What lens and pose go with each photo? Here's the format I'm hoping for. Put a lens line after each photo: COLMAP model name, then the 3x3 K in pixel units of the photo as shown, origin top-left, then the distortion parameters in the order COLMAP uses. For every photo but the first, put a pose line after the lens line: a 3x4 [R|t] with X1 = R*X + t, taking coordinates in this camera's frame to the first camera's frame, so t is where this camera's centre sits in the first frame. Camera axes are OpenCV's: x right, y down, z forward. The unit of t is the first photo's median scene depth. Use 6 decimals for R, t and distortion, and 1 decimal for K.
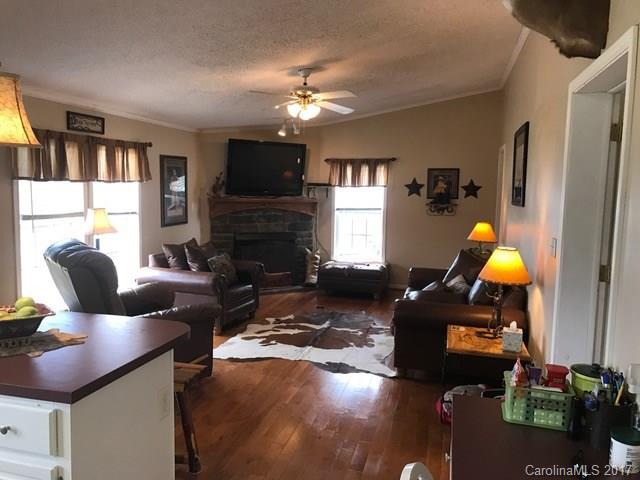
lens RADIAL K [[520.6, 0, 320.0], [0, 520.6, 240.0], [0, 0, 1]] dist [0.029243, -0.055135]
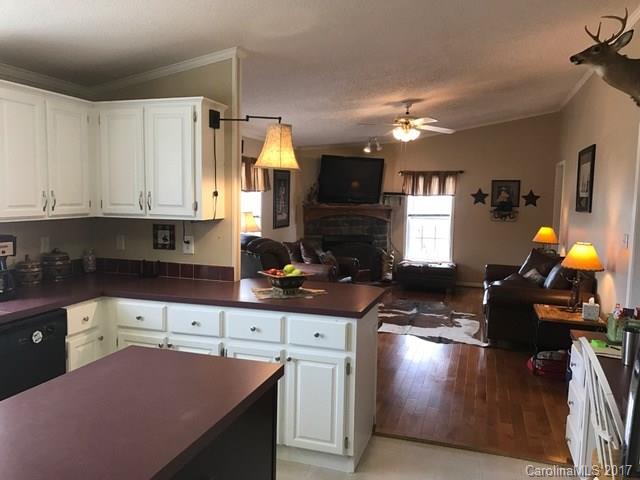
lens RADIAL K [[520.6, 0, 320.0], [0, 520.6, 240.0], [0, 0, 1]] dist [0.029243, -0.055135]
pose [[0.998642, 0.008930, -0.051324, -0.140933], [-0.009810, 0.999809, -0.016932, 0.021740], [0.051163, 0.017412, 0.998539, -0.201633]]
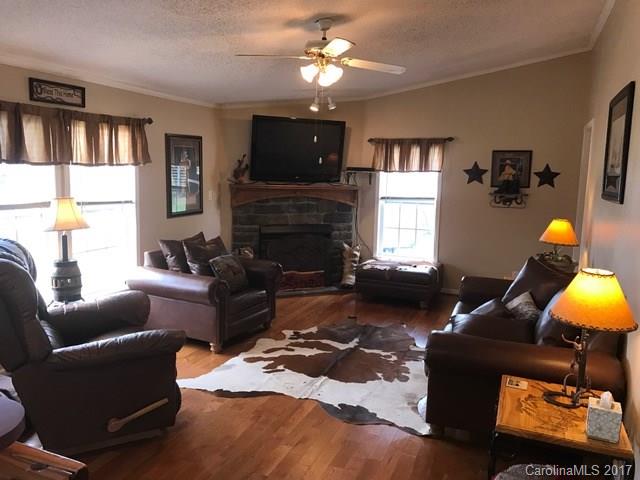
lens RADIAL K [[520.6, 0, 320.0], [0, 520.6, 240.0], [0, 0, 1]] dist [0.029243, -0.055135]
pose [[0.991685, 0.023175, -0.126586, 0.057811], [-0.019166, 0.999278, 0.032801, -0.023031], [0.127255, -0.030102, 0.991413, 0.188921]]
